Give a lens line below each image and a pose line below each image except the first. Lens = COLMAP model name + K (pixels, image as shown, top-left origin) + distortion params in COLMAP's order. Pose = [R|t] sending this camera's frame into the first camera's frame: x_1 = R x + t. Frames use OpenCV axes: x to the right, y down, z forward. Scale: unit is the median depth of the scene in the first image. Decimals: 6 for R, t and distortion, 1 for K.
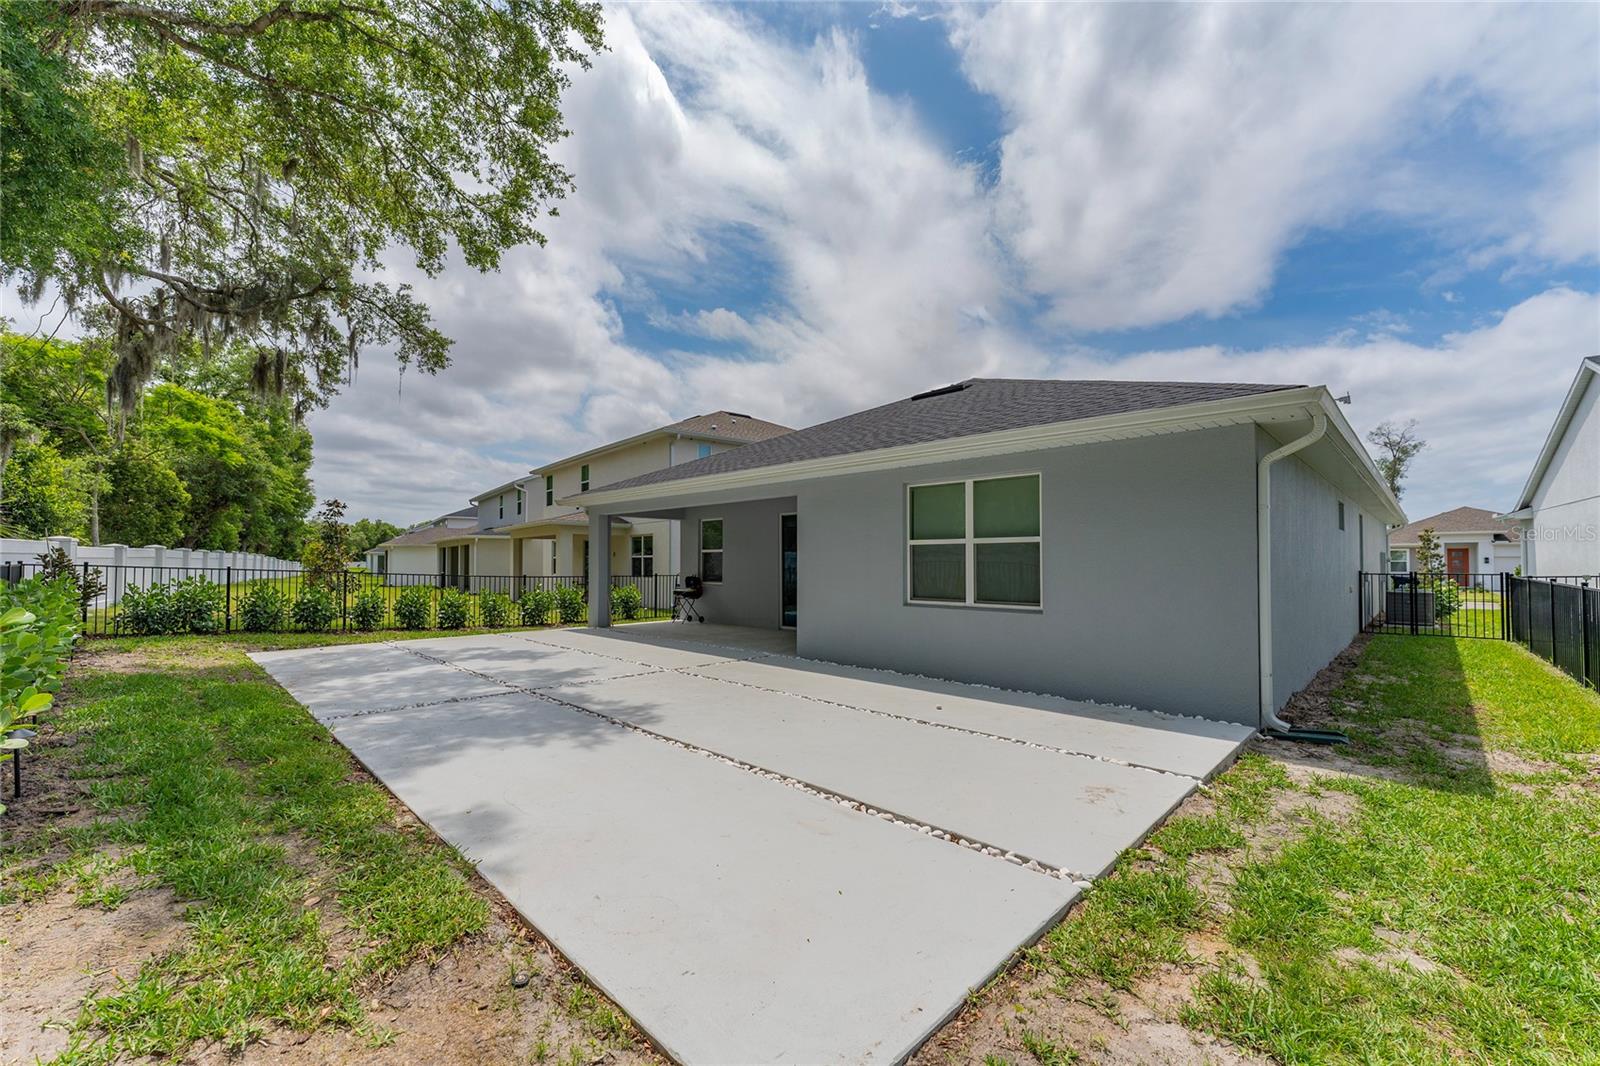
lens RADIAL K [[609.6, 0, 798.3], [0, 609.6, 550.7], [0, 0, 1]] dist [-0.000740, -0.000132]
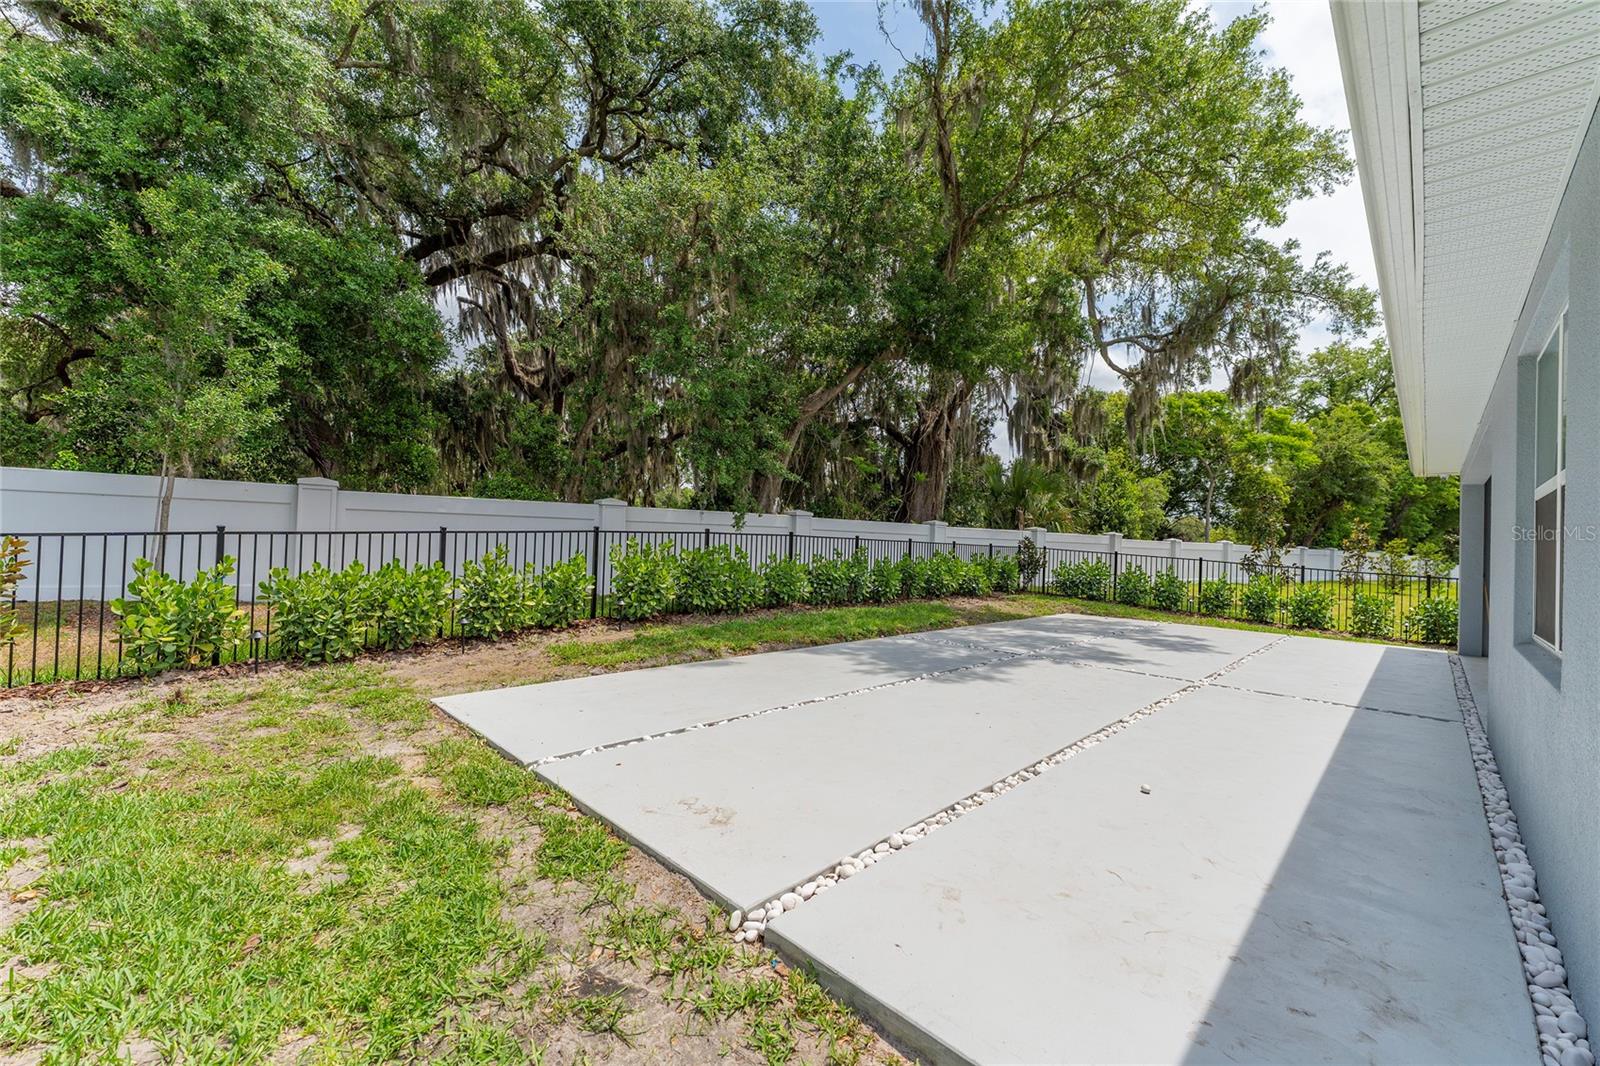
lens RADIAL K [[650.3, 0, 793.4], [0, 650.3, 530.9], [0, 0, 1]] dist [0.000215, 0.000103]
pose [[-0.007068, -0.017948, -0.999814, 0.907780], [-0.020390, 0.999634, -0.017800, 0.053361], [0.999767, 0.020261, -0.007432, 0.783824]]
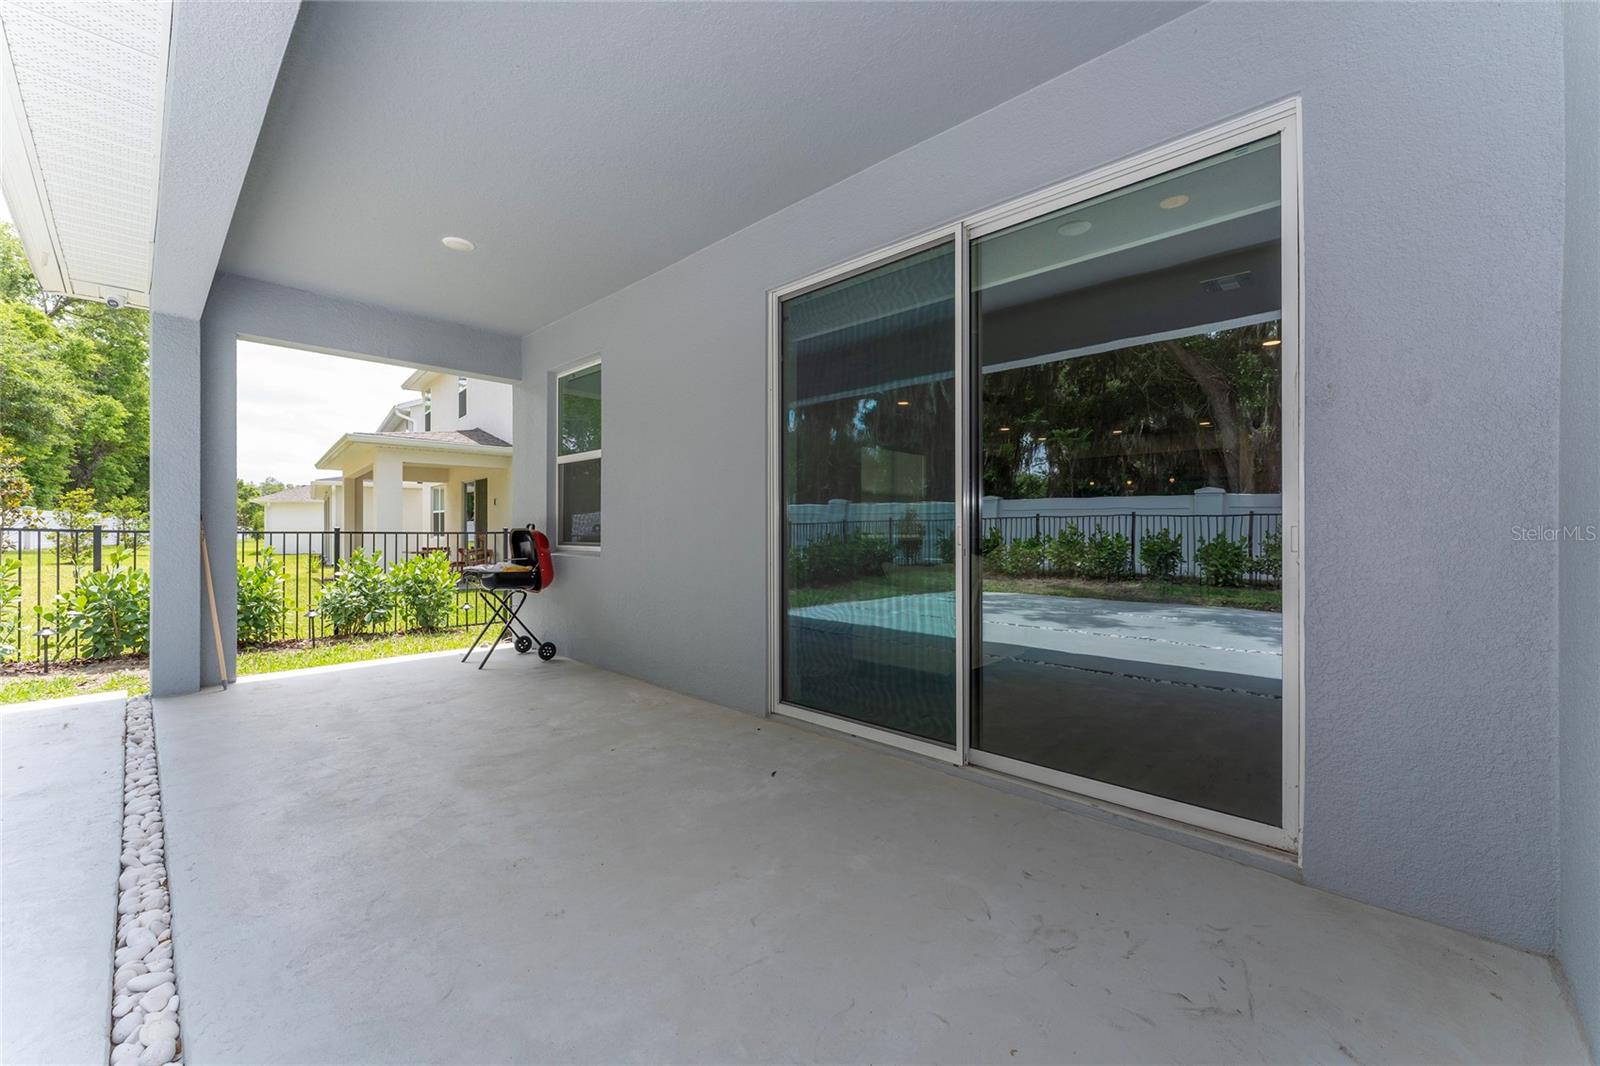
lens RADIAL K [[650.3, 0, 793.4], [0, 650.3, 530.9], [0, 0, 1]] dist [0.000215, 0.000103]
pose [[0.999897, 0.001161, -0.014293, -0.033919], [-0.000944, 0.999885, 0.015143, 0.104944], [0.014309, -0.015128, 0.999783, 1.754992]]
